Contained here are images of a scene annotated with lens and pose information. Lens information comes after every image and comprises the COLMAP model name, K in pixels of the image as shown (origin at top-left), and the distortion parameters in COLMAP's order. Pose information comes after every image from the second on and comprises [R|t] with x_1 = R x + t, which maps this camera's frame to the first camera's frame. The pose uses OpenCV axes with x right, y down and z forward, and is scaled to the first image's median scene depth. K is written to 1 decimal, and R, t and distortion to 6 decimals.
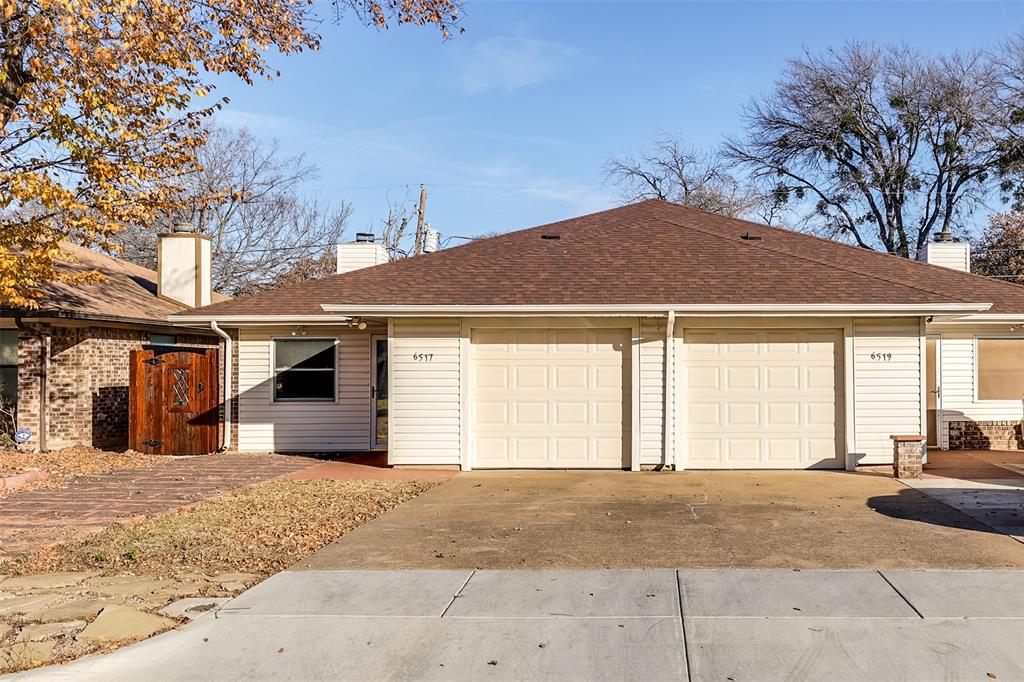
lens RADIAL K [[901.7, 0, 512.0], [0, 901.7, 341.0], [0, 0, 1]] dist [-0.002580, -0.003299]
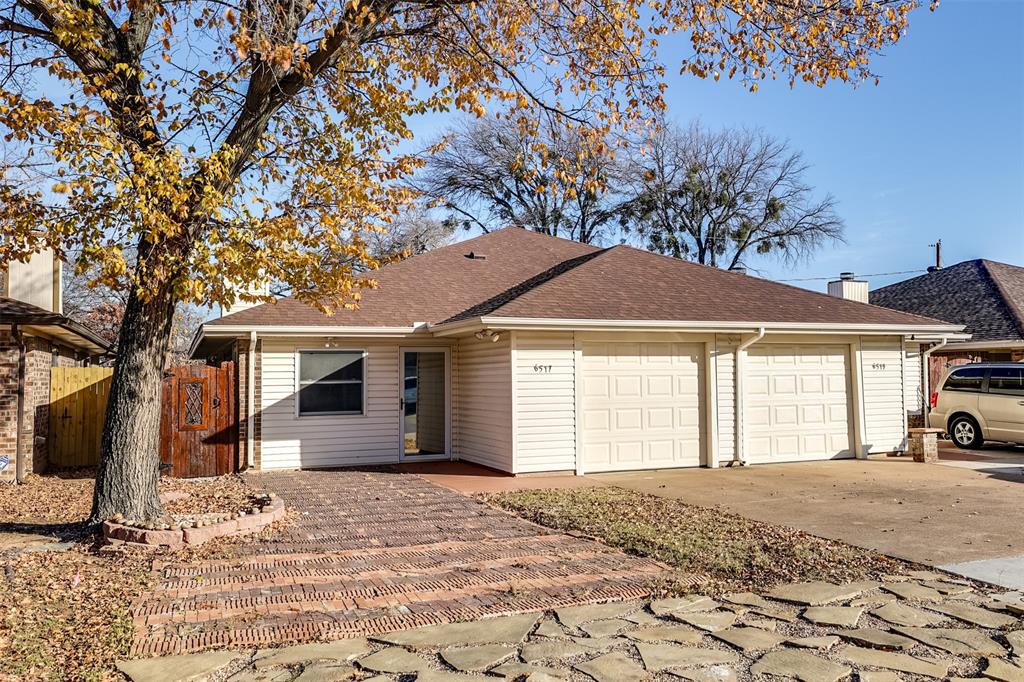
lens RADIAL K [[830.4, 0, 512.0], [0, 830.4, 341.0], [0, 0, 1]] dist [0.004613, 0.005005]
pose [[0.925610, 0.008336, 0.378386, -0.395607], [-0.002074, 0.999854, -0.016955, 0.001843], [-0.378472, 0.014909, 0.925492, 0.097958]]
